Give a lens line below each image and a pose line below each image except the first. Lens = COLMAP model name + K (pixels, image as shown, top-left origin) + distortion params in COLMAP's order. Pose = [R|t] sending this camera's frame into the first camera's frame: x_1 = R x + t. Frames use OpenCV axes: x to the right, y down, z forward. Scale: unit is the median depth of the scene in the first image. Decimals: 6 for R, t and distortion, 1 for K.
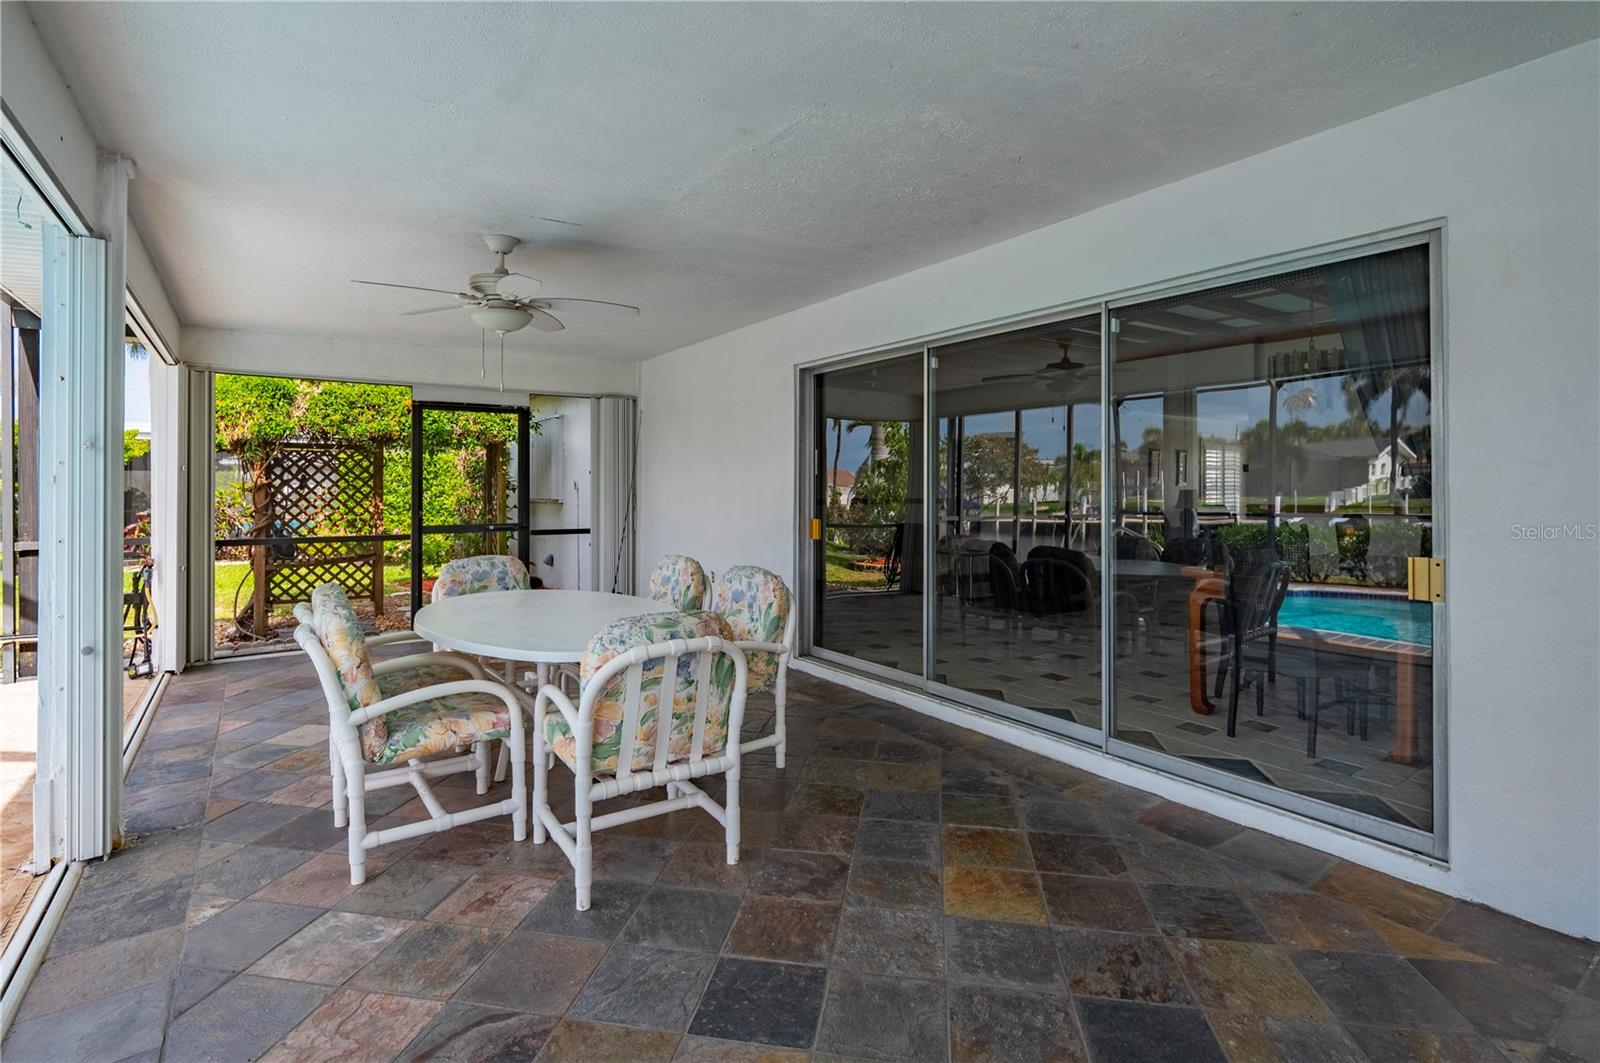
lens RADIAL K [[752.5, 0, 790.8], [0, 752.5, 485.1], [0, 0, 1]] dist [0.001306, -0.000261]
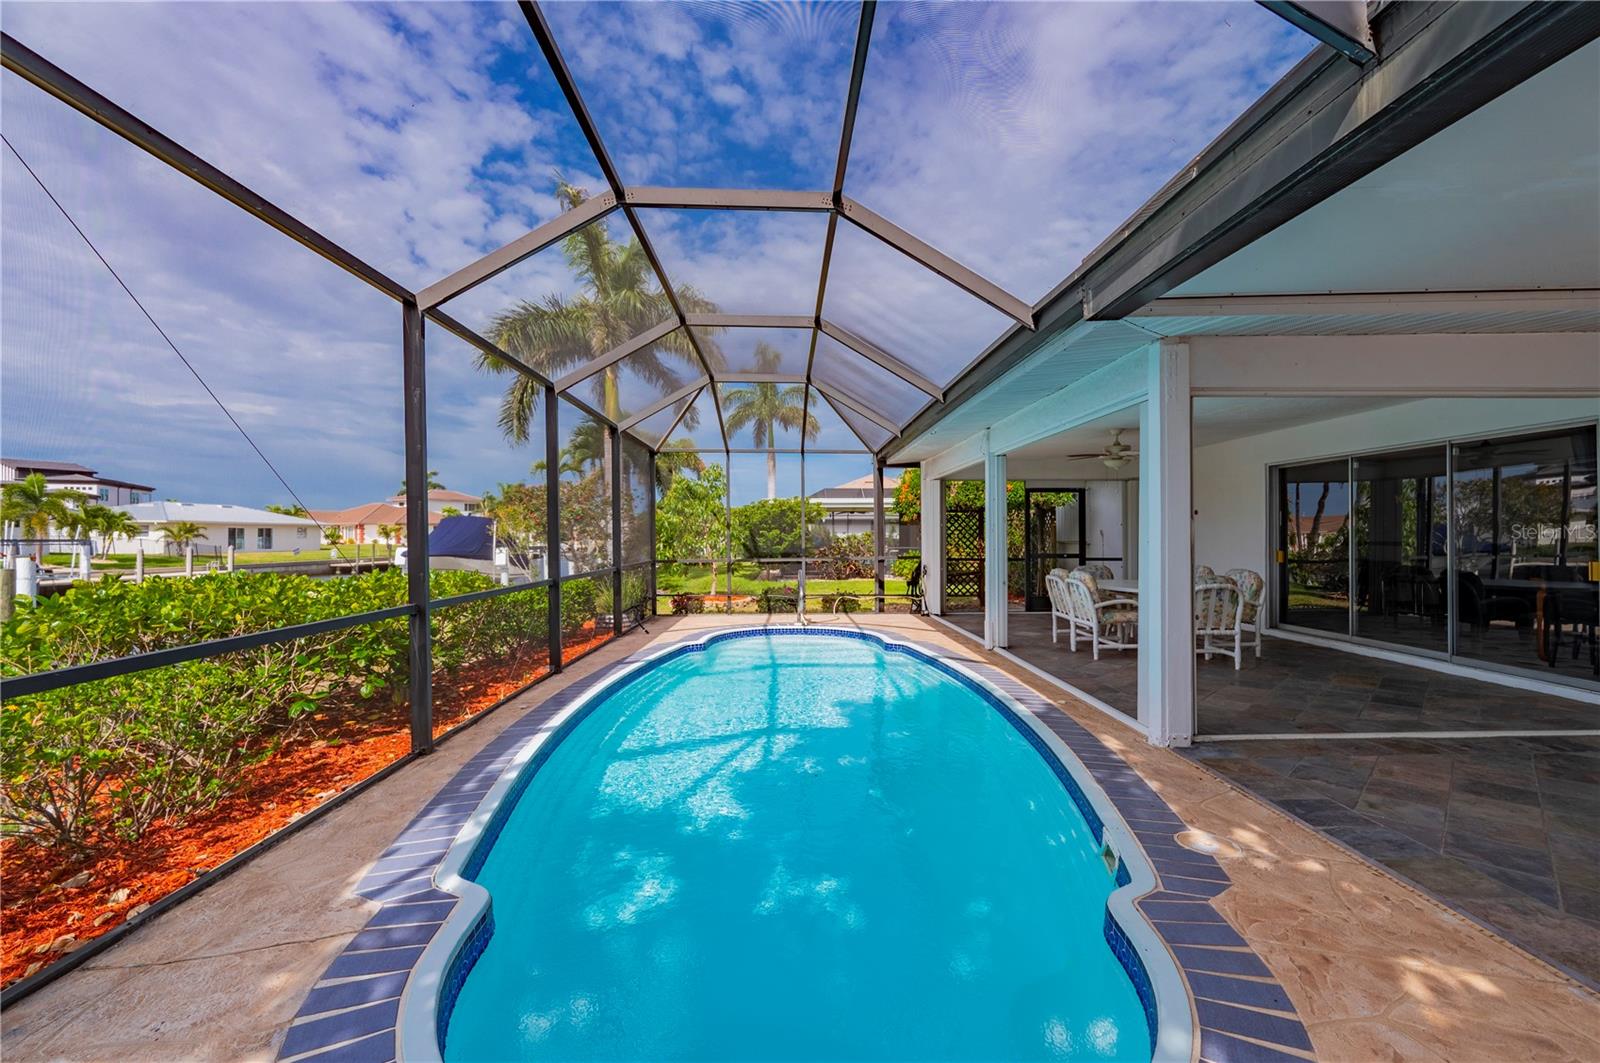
lens RADIAL K [[699.2, 0, 784.6], [0, 699.2, 531.0], [0, 0, 1]] dist [-0.009651, 0.000575]
pose [[0.822210, -0.004683, -0.569165, 0.008781], [0.003918, 0.999989, -0.002568, -0.001593], [0.569170, -0.000119, 0.822220, -1.524099]]
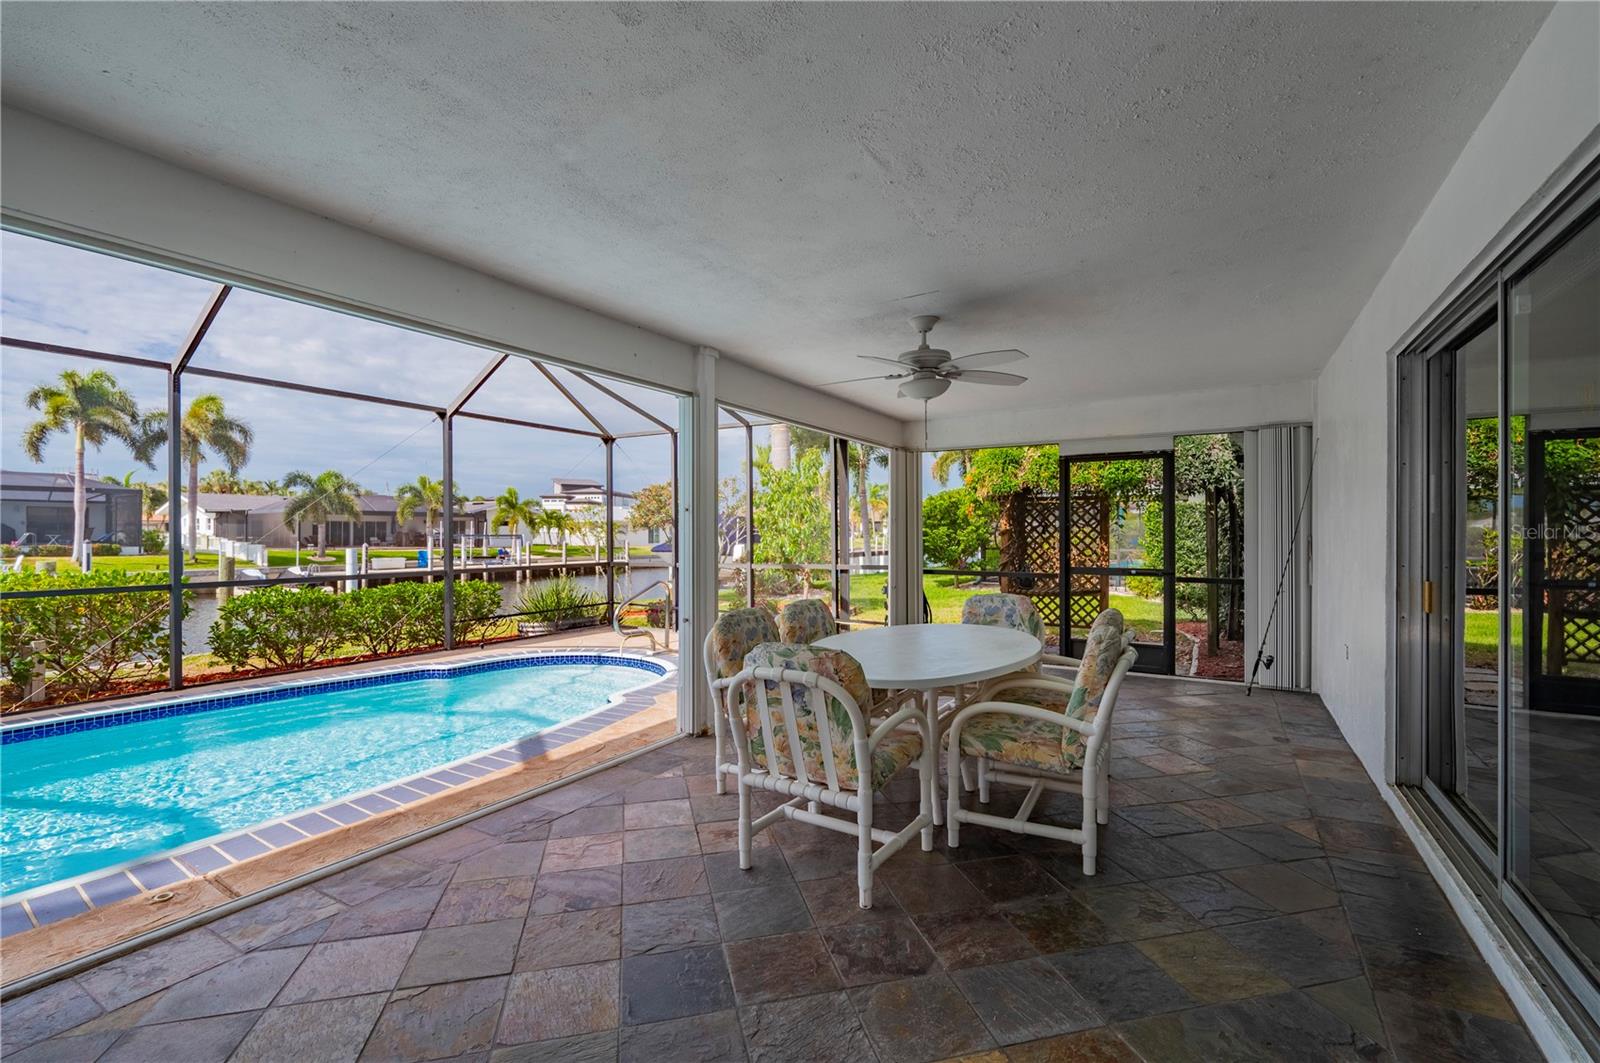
lens RADIAL K [[699.2, 0, 807.6], [0, 699.2, 527.3], [0, 0, 1]] dist [-0.009651, 0.000575]
pose [[0.412325, -0.006014, -0.911017, 0.556365], [0.002260, 0.999982, -0.005579, 0.000545], [0.911034, 0.000241, 0.412331, 0.410712]]
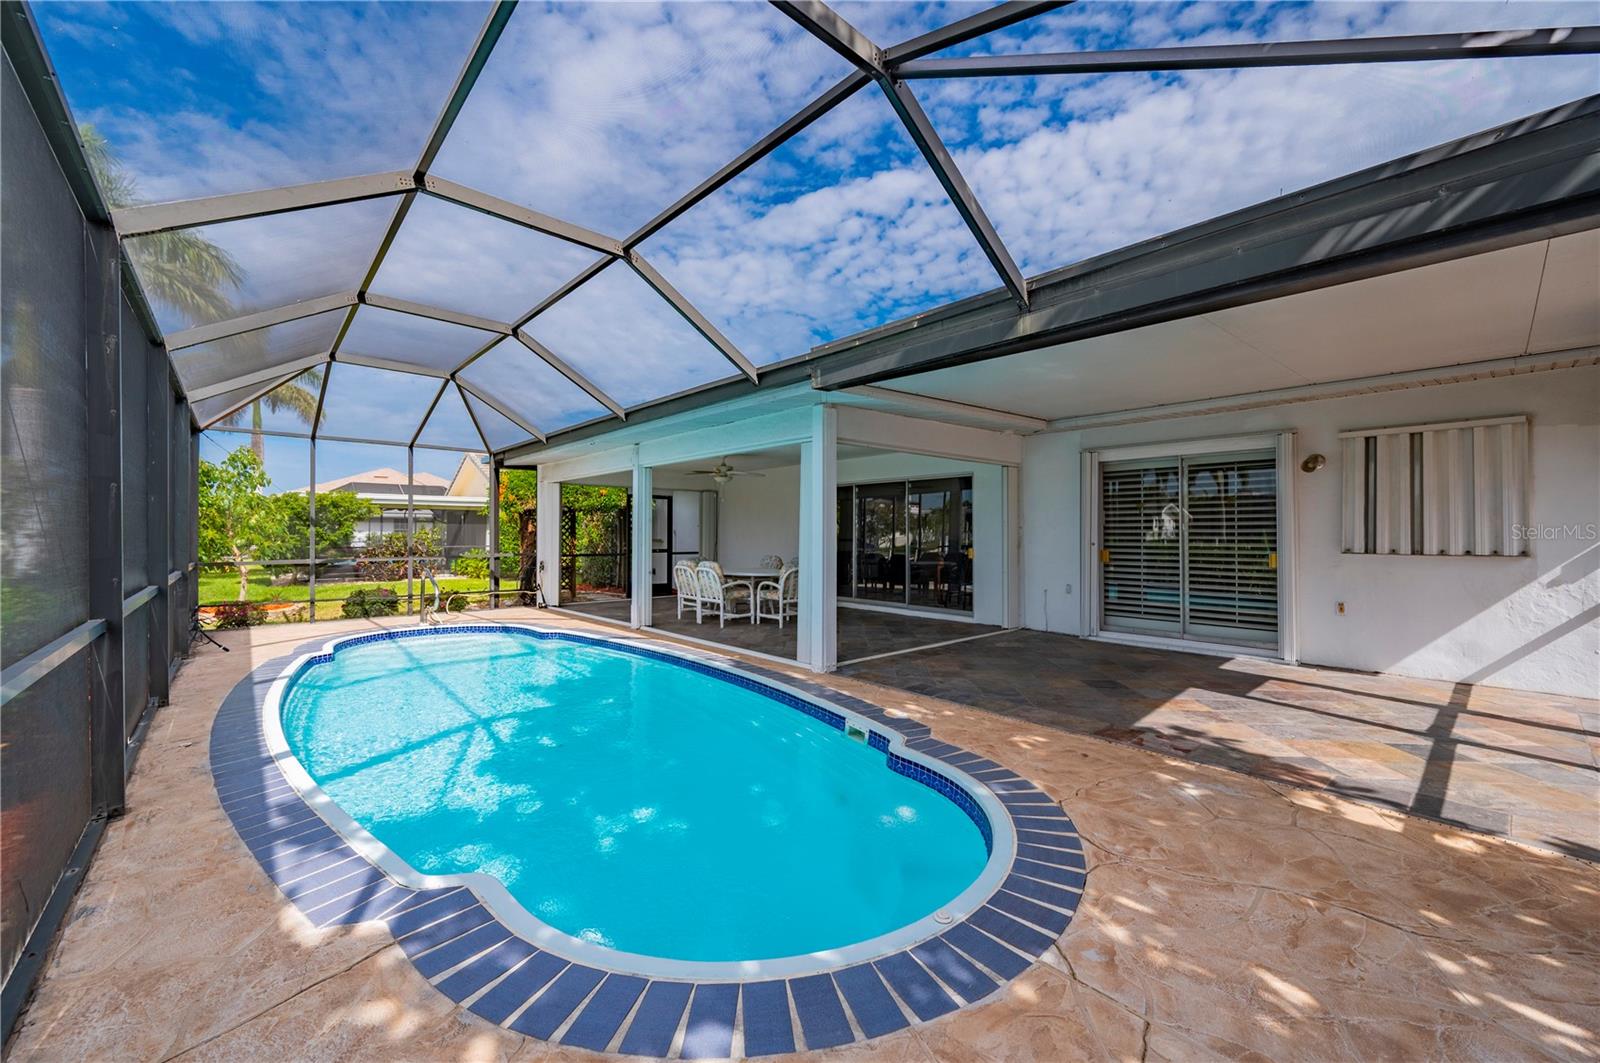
lens RADIAL K [[648.8, 0, 780.5], [0, 648.8, 539.1], [0, 0, 1]] dist [-0.002575, 0.001131]
pose [[0.994778, 0.001864, 0.102046, -0.450193], [-0.003040, 0.999931, 0.011371, 0.000374], [-0.102018, -0.011622, 0.994715, -1.856700]]
